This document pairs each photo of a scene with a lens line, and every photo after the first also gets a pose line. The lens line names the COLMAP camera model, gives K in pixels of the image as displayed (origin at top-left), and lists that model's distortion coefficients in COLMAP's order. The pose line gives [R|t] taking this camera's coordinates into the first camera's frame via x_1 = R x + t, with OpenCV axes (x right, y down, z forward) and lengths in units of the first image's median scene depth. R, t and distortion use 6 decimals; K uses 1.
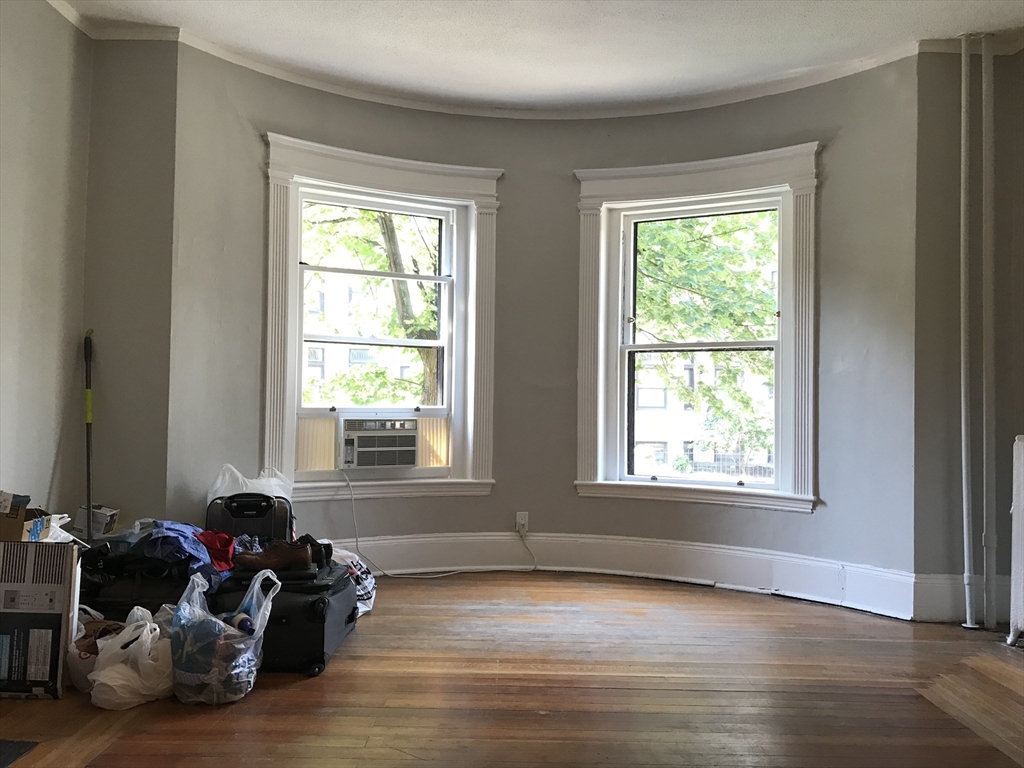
lens RADIAL K [[845.0, 0, 510.4], [0, 845.0, 374.2], [0, 0, 1]] dist [0.048351, -0.060018]
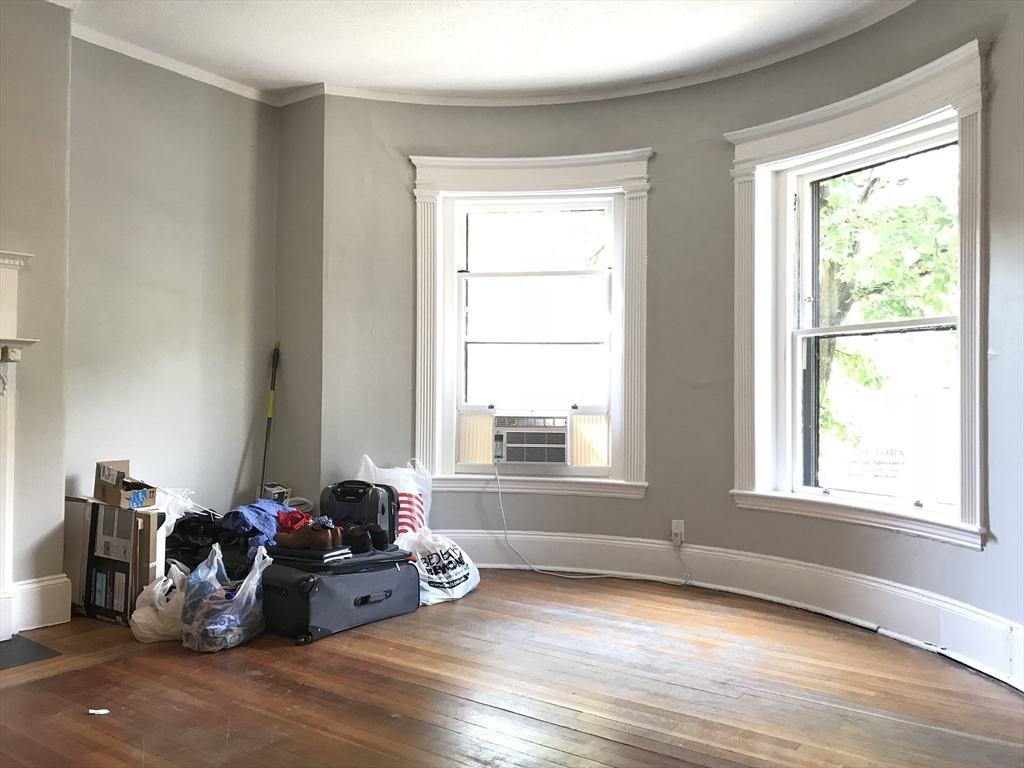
lens RADIAL K [[845.0, 0, 510.8], [0, 845.0, 373.6], [0, 0, 1]] dist [0.048351, -0.060018]
pose [[0.814729, -0.020657, -0.579474, 0.450804], [0.024199, 0.999706, -0.001614, 0.003245], [0.579337, -0.012708, 0.814989, 0.170955]]
